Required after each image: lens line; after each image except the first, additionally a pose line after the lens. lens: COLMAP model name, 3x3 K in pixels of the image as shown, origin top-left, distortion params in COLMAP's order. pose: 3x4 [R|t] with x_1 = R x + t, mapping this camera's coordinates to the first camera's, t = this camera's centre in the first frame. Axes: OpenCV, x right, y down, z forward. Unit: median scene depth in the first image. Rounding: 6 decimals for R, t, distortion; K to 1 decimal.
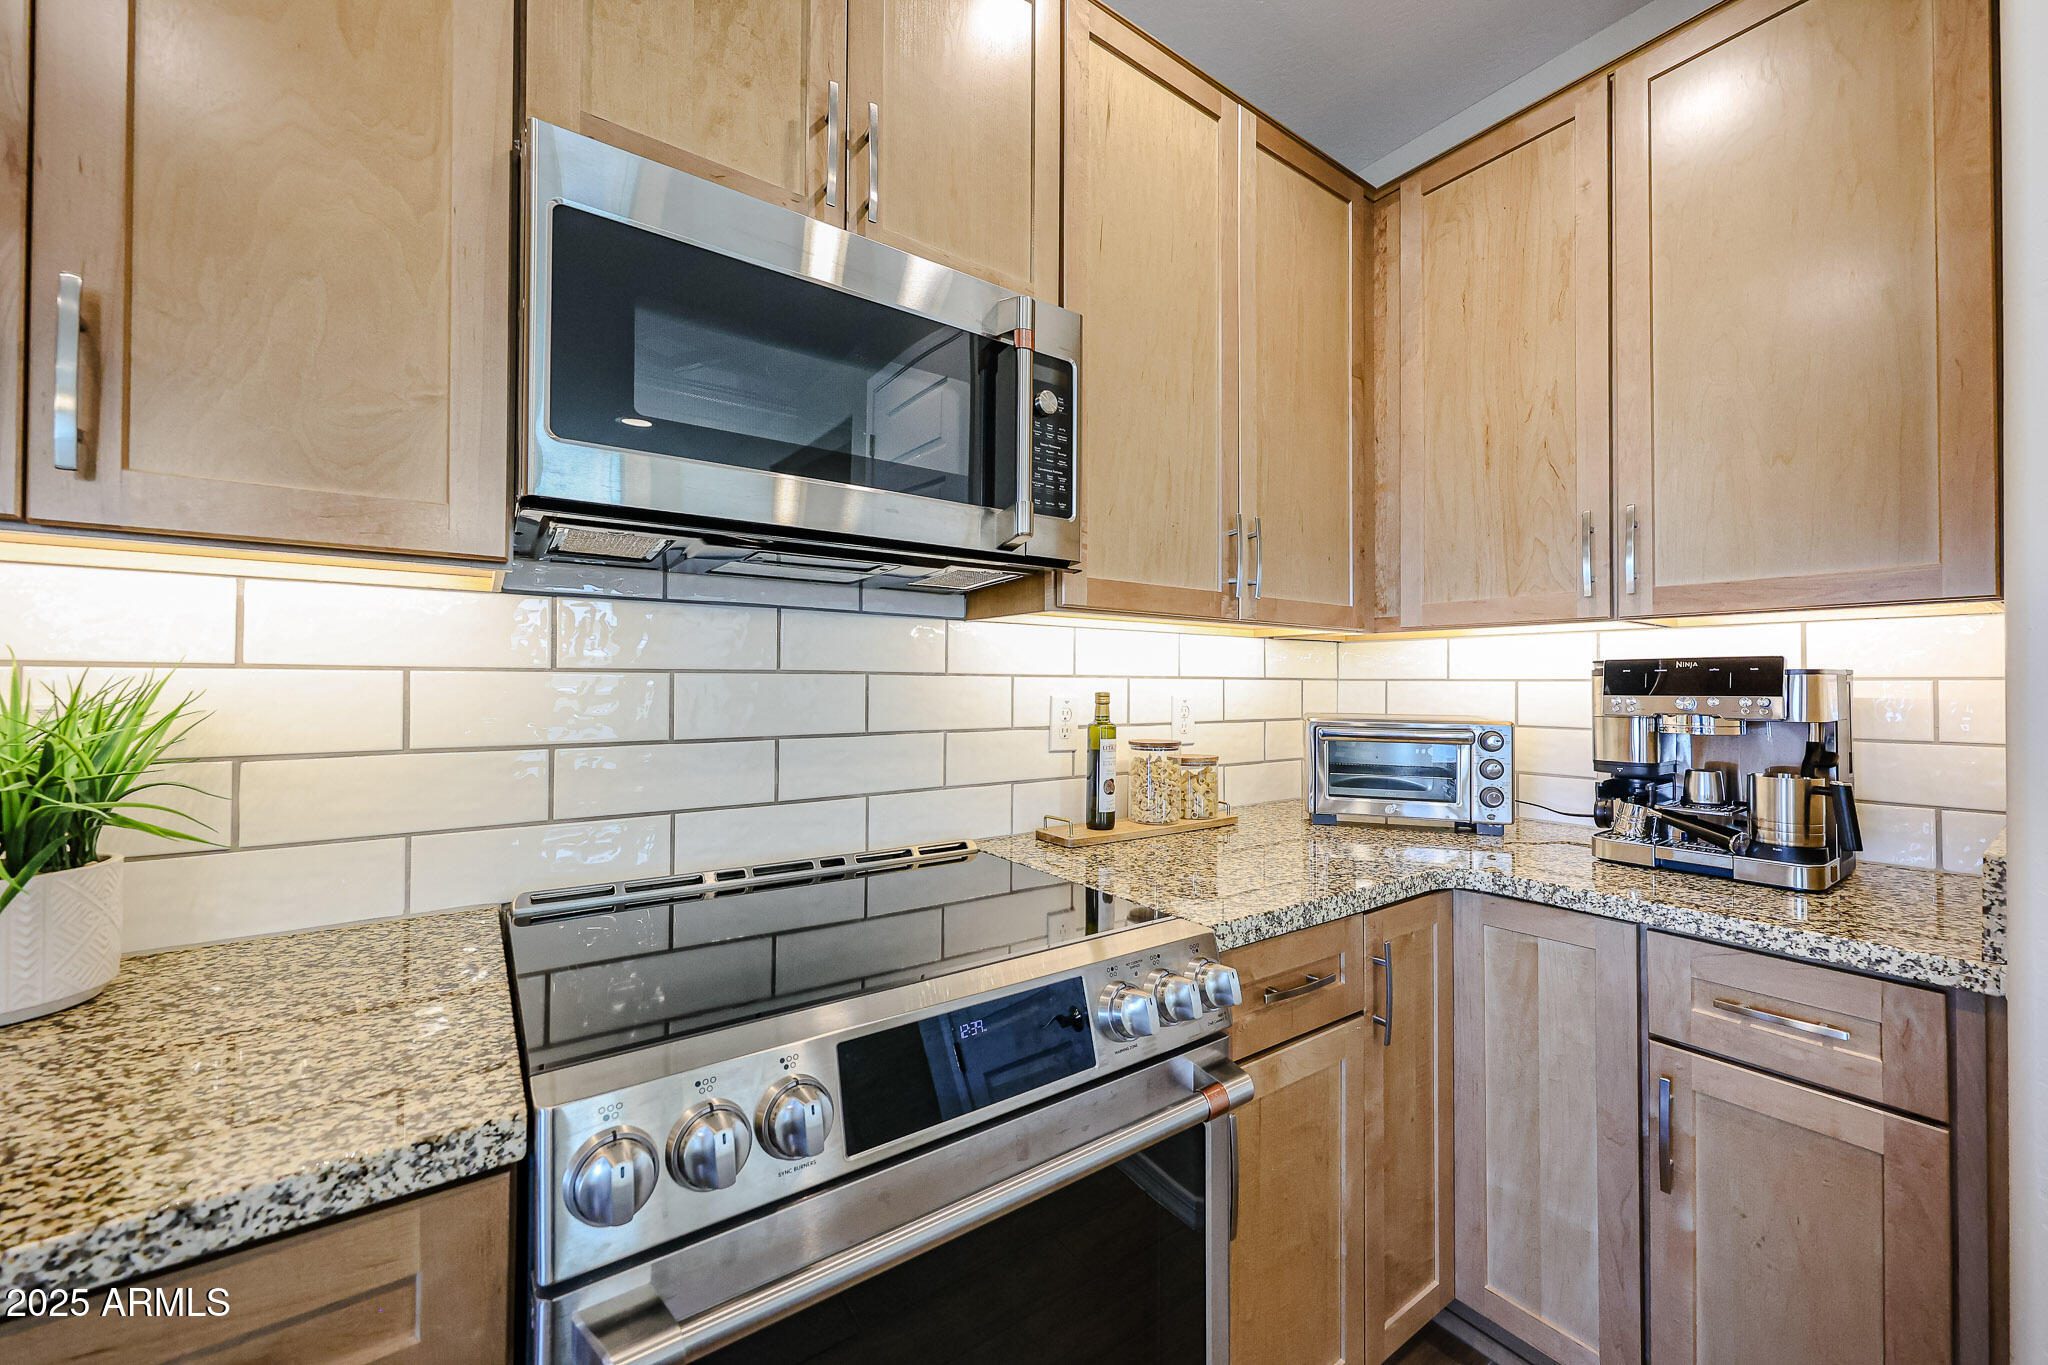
lens RADIAL K [[727.4, 0, 1015.8], [0, 727.4, 676.1], [0, 0, 1]] dist [0.001267, 0.000152]
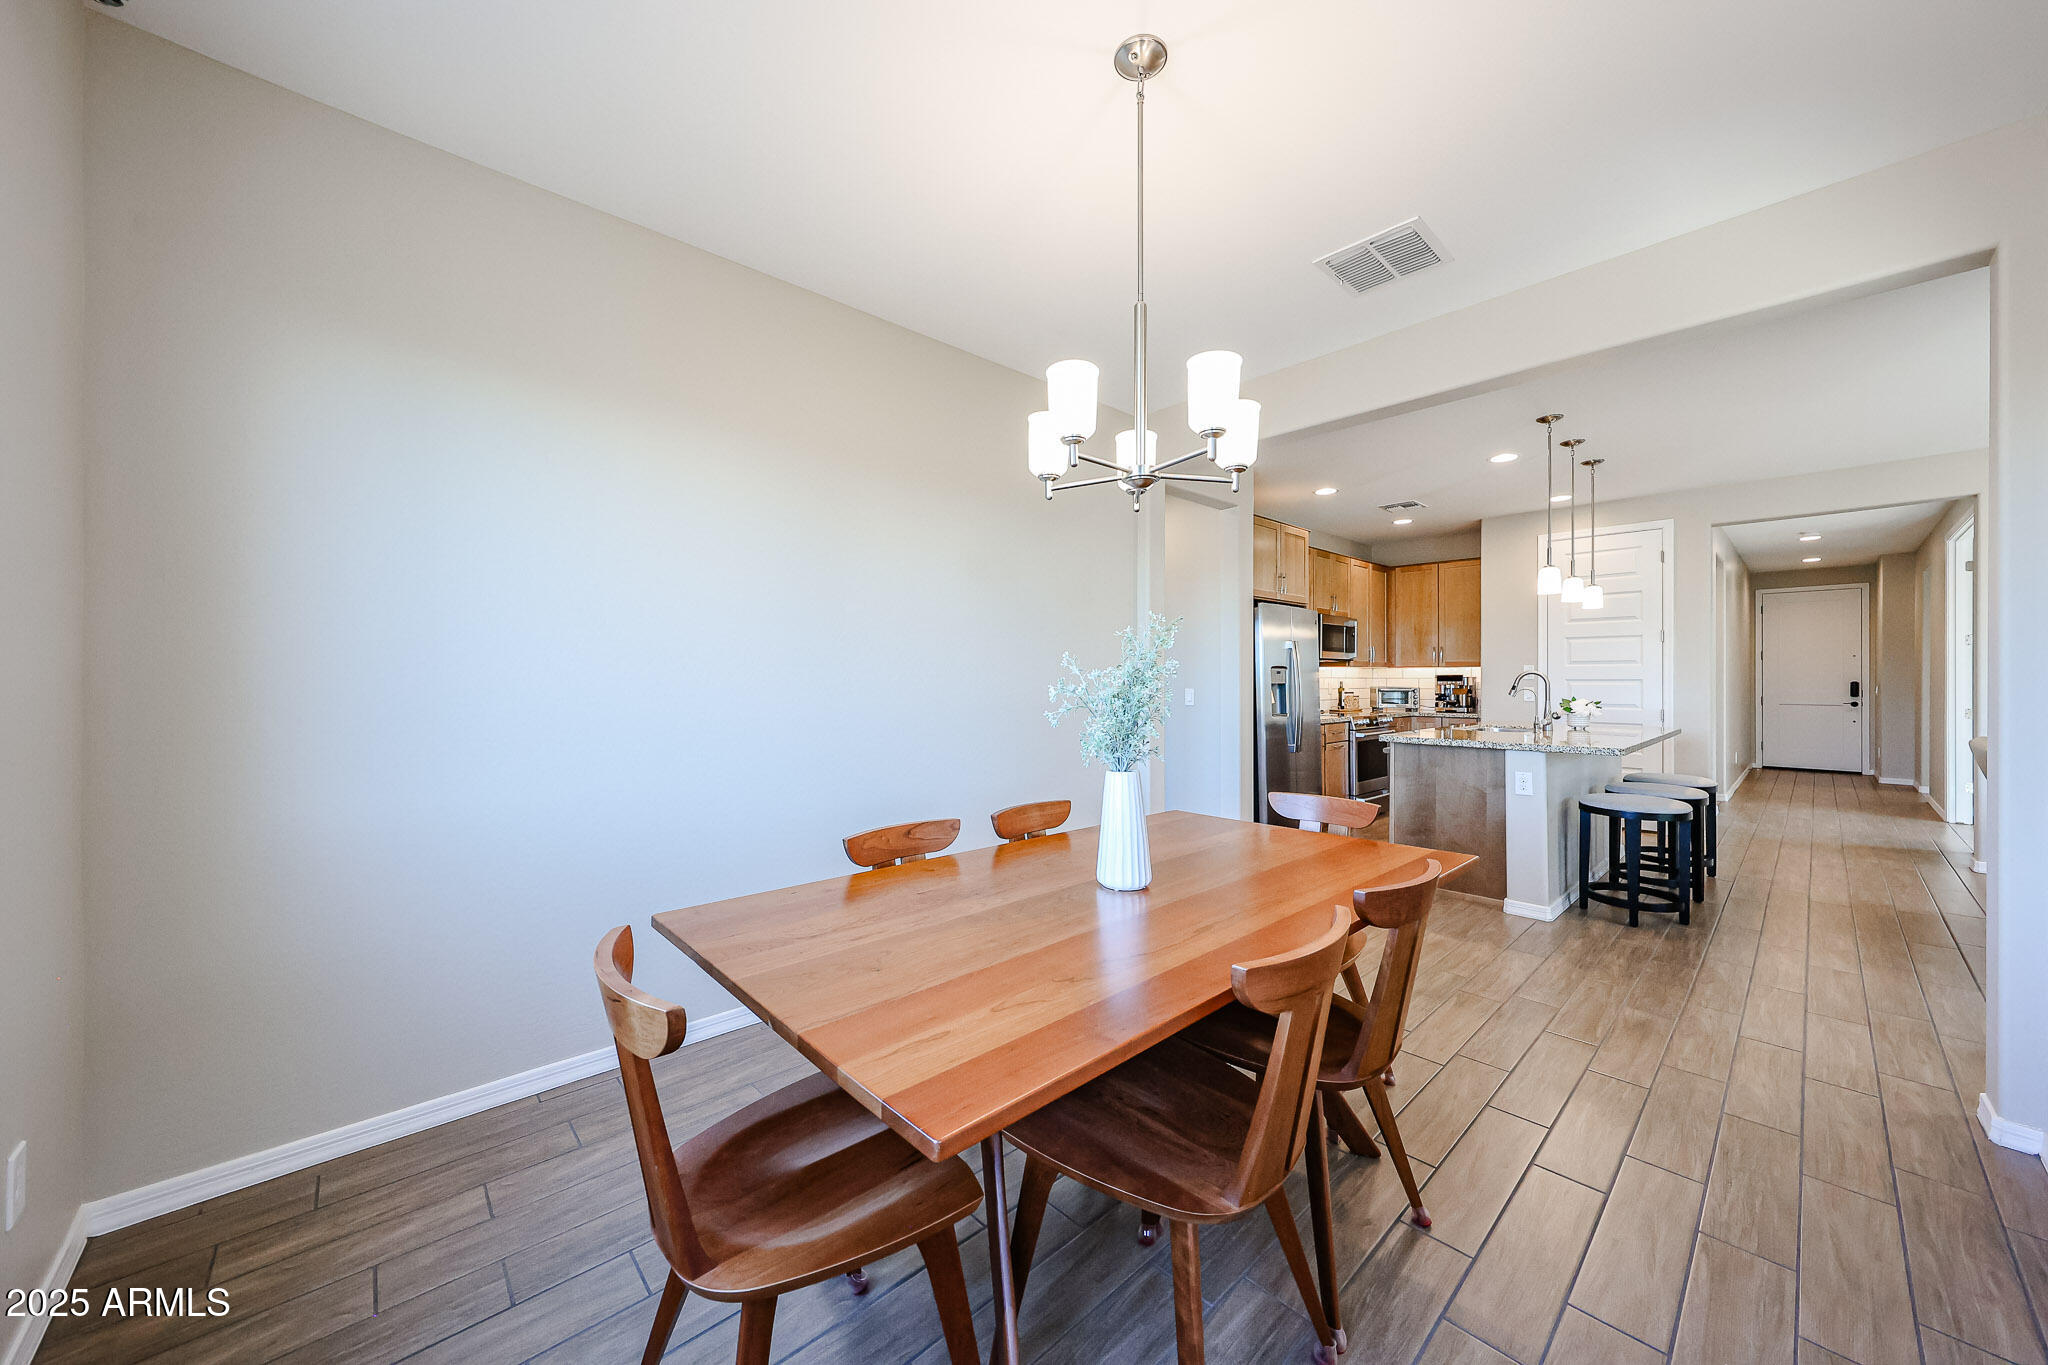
lens RADIAL K [[727.4, 0, 1015.8], [0, 727.4, 676.1], [0, 0, 1]] dist [0.001267, 0.000152]
pose [[0.987278, -0.001760, 0.158991, -3.205948], [0.001151, 0.999992, 0.003920, -0.037395], [-0.158997, -0.003687, 0.987272, -3.918461]]
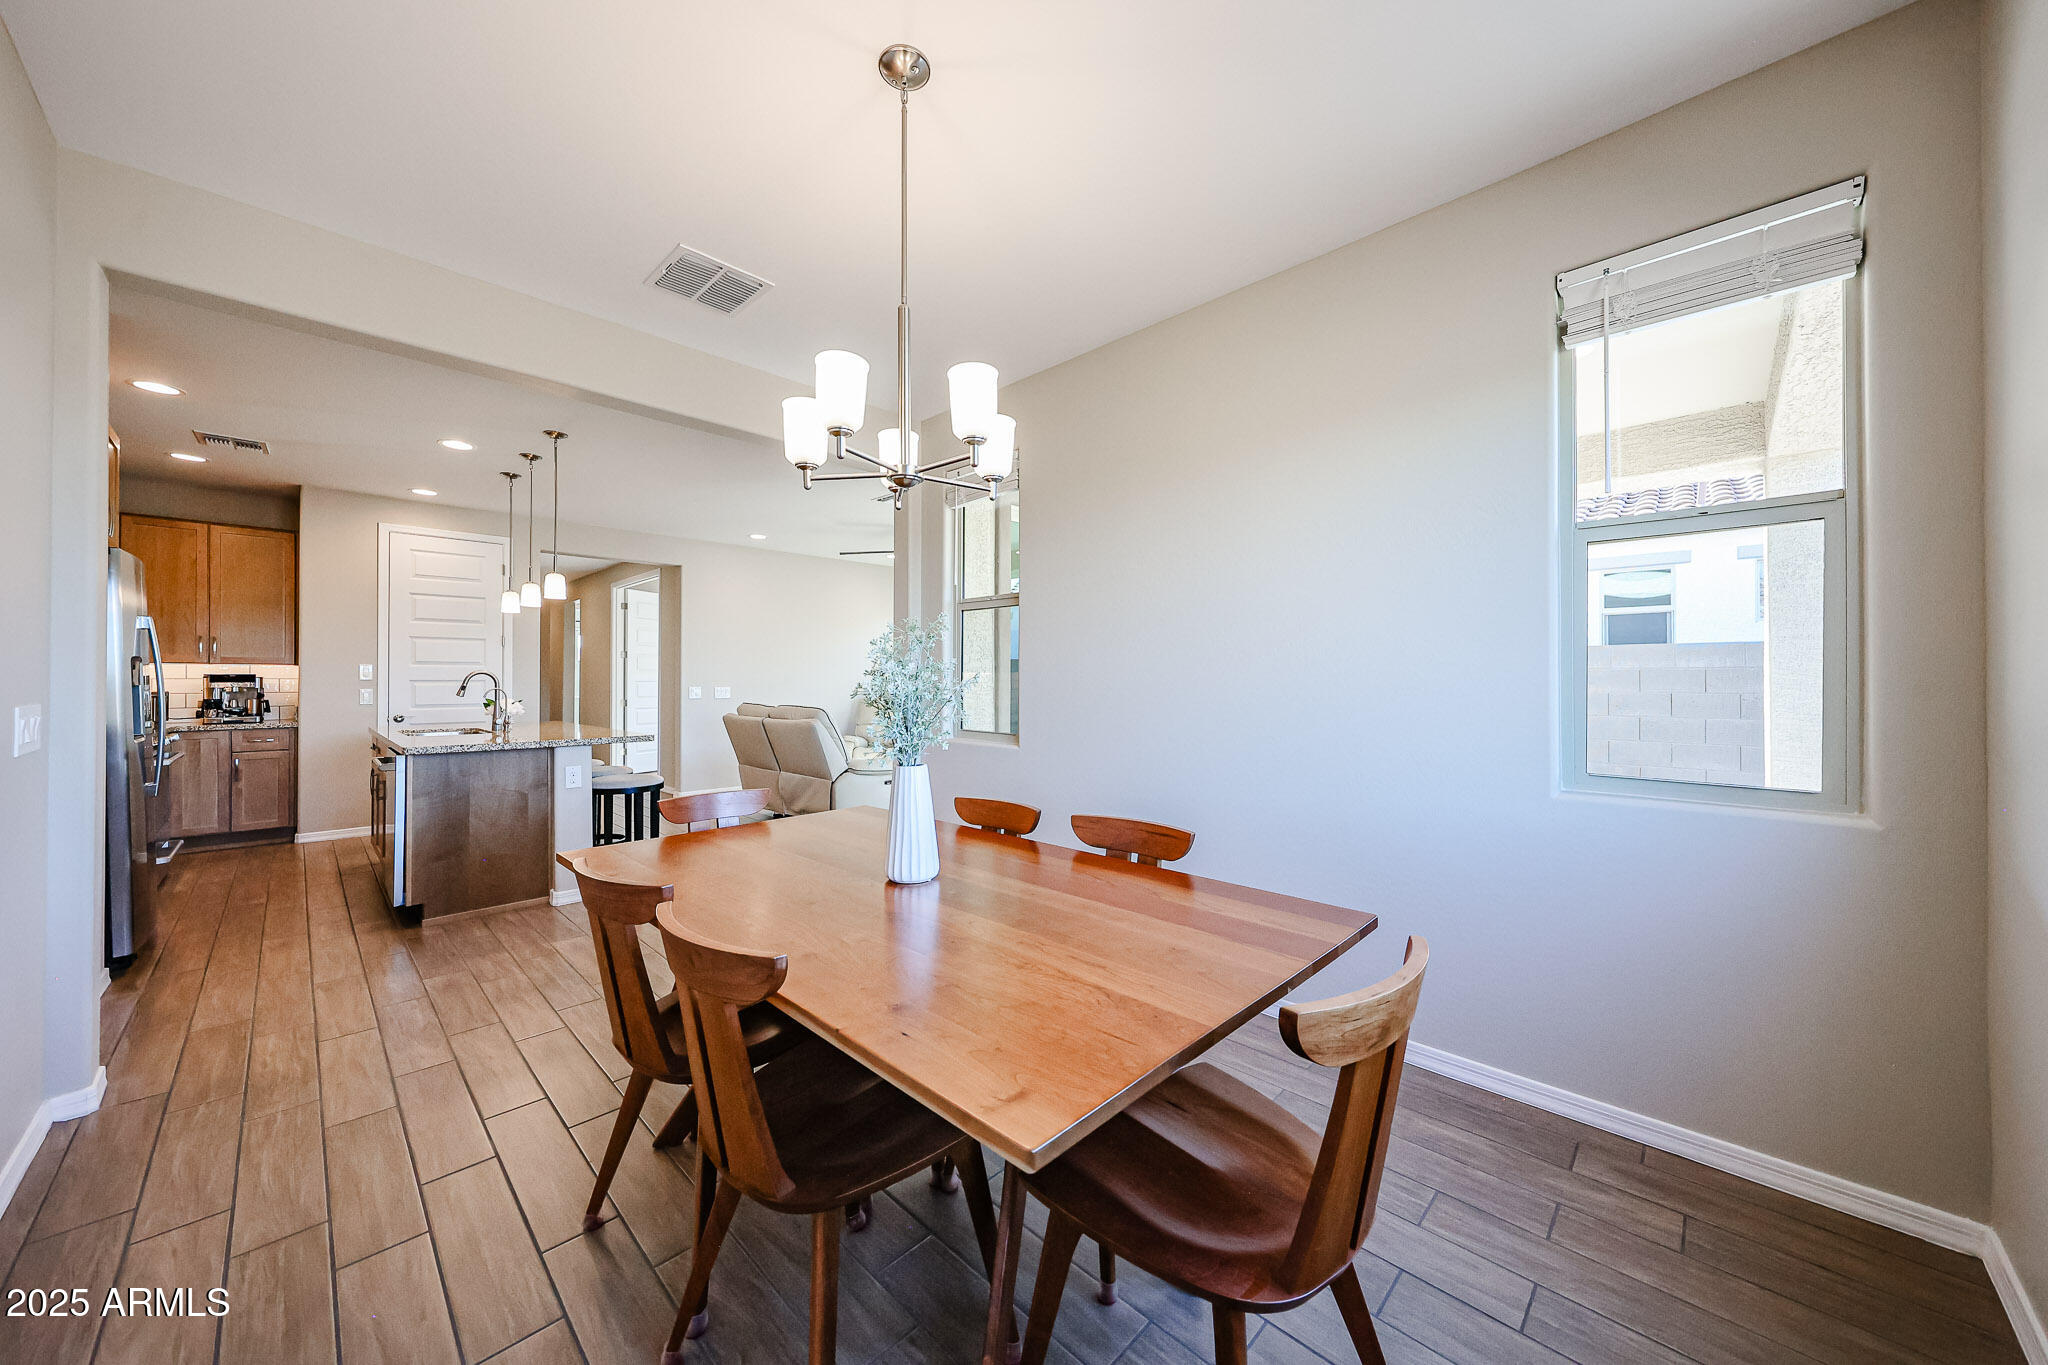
lens RADIAL K [[707.5, 0, 1034.2], [0, 707.5, 678.6], [0, 0, 1]] dist [-0.000121, -0.000006]
pose [[-0.220103, -0.000200, 0.975477, -4.078107], [-0.006085, 0.999981, -0.001168, -0.019407], [-0.975458, -0.006193, -0.220100, -2.635774]]
